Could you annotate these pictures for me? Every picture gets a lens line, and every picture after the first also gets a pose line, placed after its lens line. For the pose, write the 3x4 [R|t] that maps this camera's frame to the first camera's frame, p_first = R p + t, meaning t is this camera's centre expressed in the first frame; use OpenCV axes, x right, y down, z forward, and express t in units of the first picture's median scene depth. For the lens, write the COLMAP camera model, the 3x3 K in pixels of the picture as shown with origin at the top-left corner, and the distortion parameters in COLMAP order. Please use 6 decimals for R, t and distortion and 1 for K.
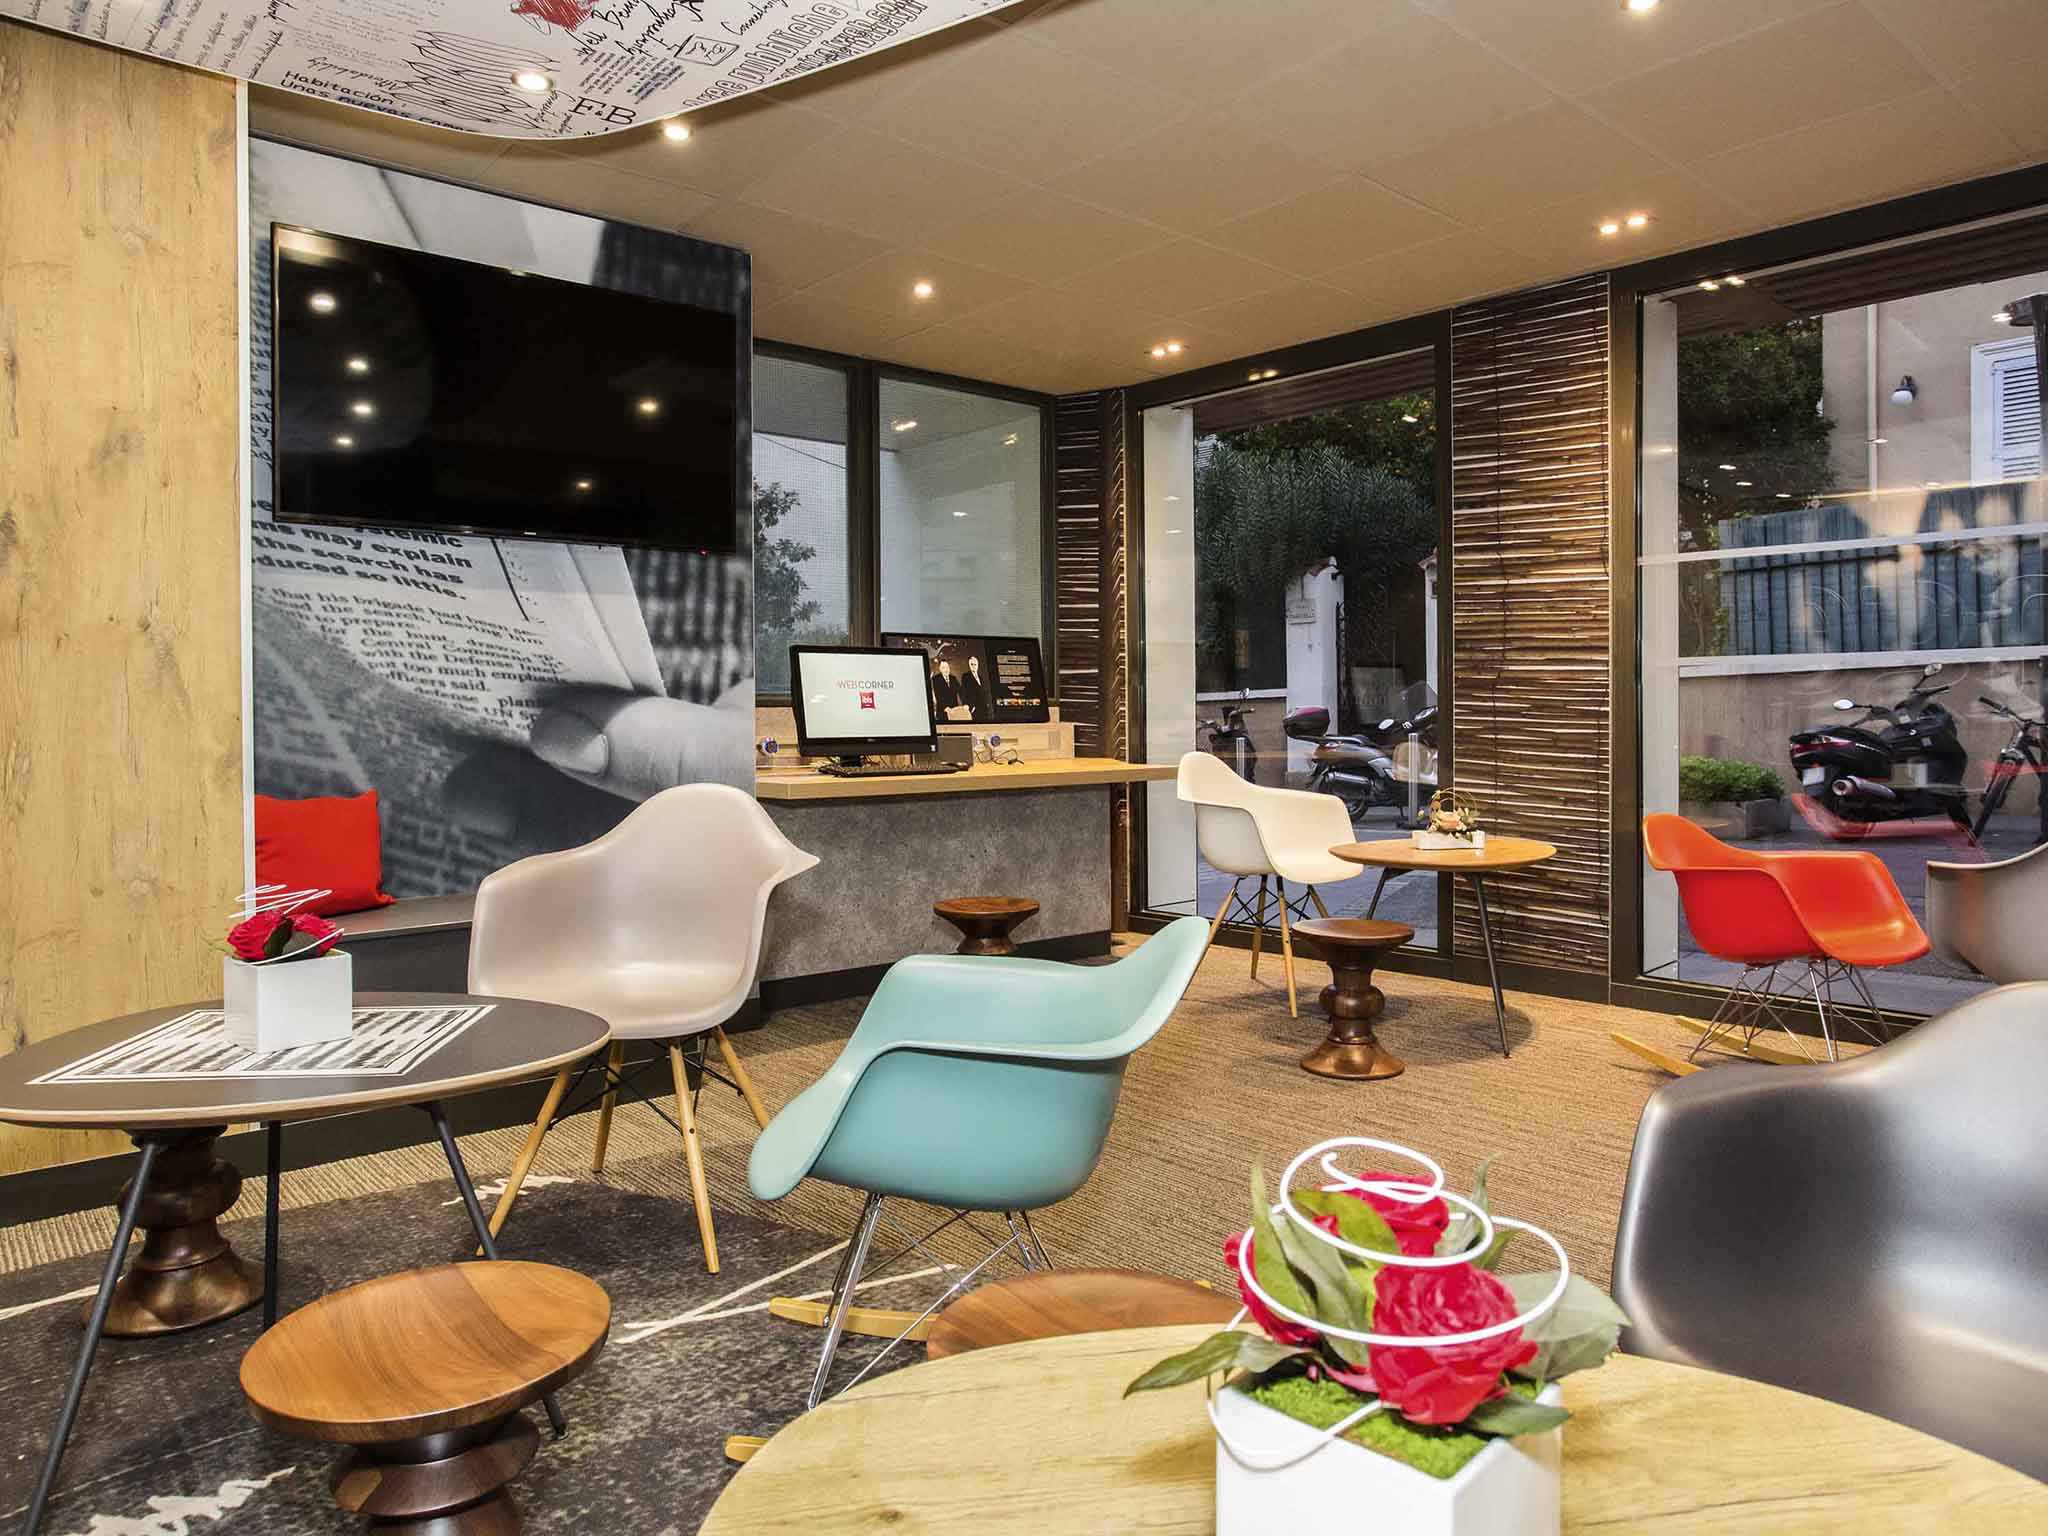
lens RADIAL K [[1347.7, 0, 1046.8], [0, 1347.7, 733.5], [0, 0, 1]] dist [-0.029782, 0.014110]
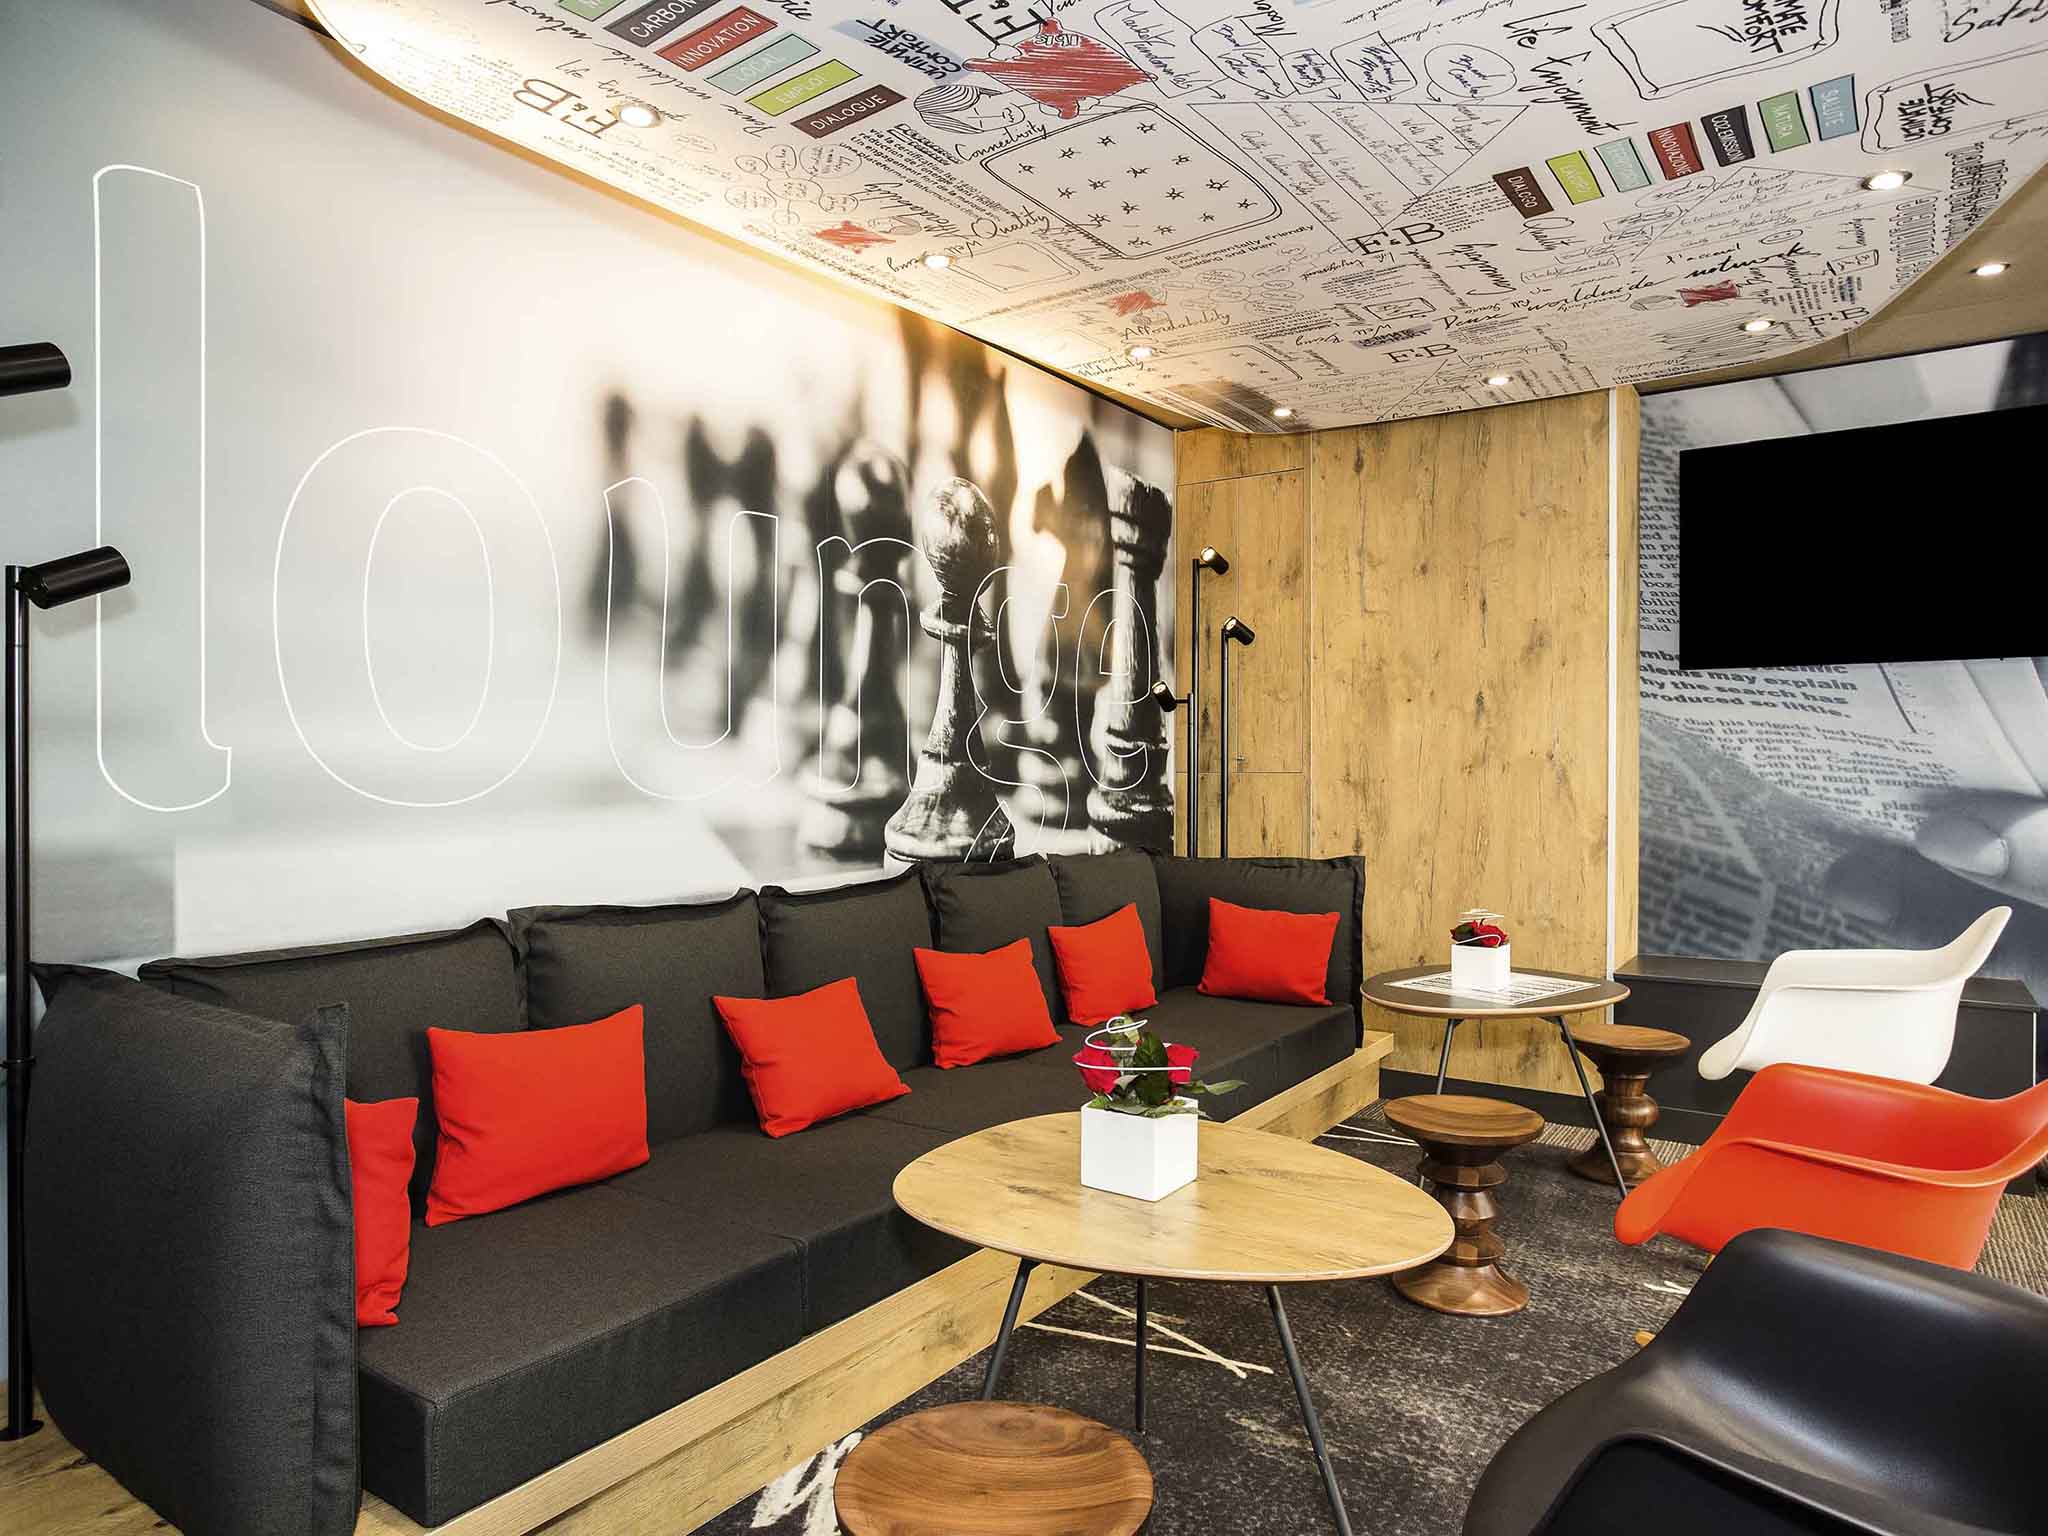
lens RADIAL K [[1324.6, 0, 1016.2], [0, 1324.6, 785.7], [0, 0, 1]] dist [-0.020417, 0.017011]
pose [[0.229531, 0.024530, -0.972992, 0.536439], [-0.018315, 0.999614, 0.020881, -0.052883], [0.973129, 0.013028, 0.229892, 0.029455]]
